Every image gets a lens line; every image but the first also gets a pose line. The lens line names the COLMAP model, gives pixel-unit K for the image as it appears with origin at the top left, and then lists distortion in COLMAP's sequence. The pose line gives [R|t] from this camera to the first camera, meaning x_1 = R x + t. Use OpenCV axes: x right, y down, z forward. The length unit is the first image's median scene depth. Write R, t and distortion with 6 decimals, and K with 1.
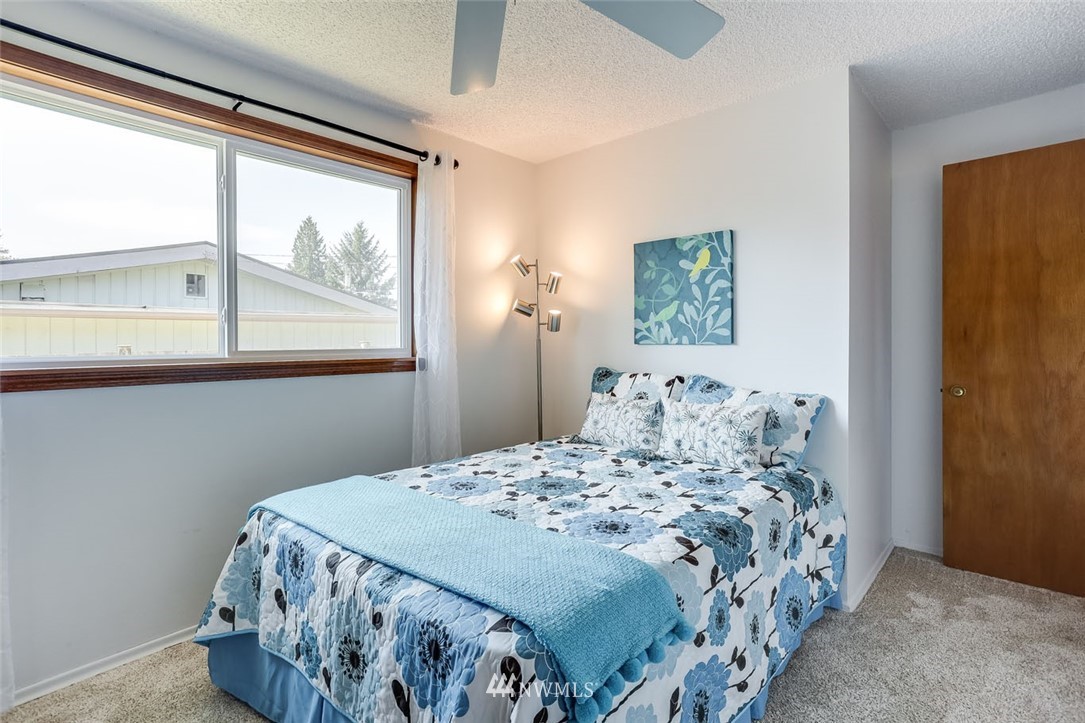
lens RADIAL K [[522.2, 0, 538.9], [0, 522.2, 353.0], [0, 0, 1]] dist [-0.082122, 0.031416]
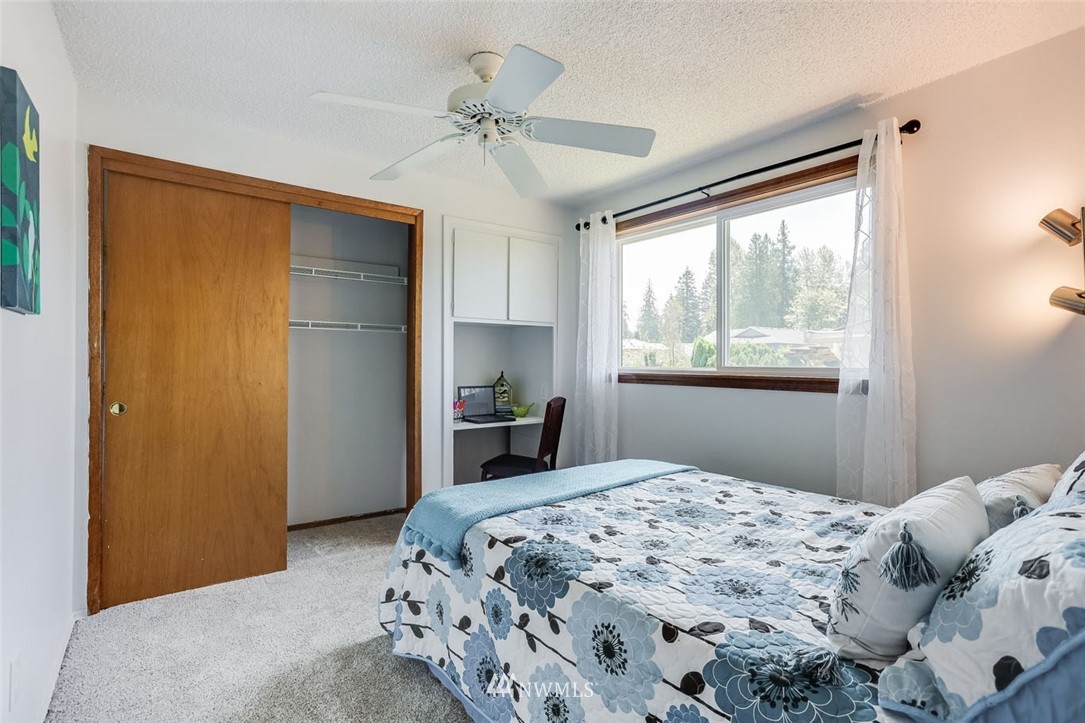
lens RADIAL K [[521.1, 0, 542.5], [0, 521.1, 361.5], [0, 0, 1]] dist [-0.021036, 0.016934]
pose [[-0.176905, -0.000243, -0.984228, 1.072813], [-0.019801, 0.999798, 0.003312, -0.020602], [0.984029, 0.020075, -0.176874, 0.961437]]
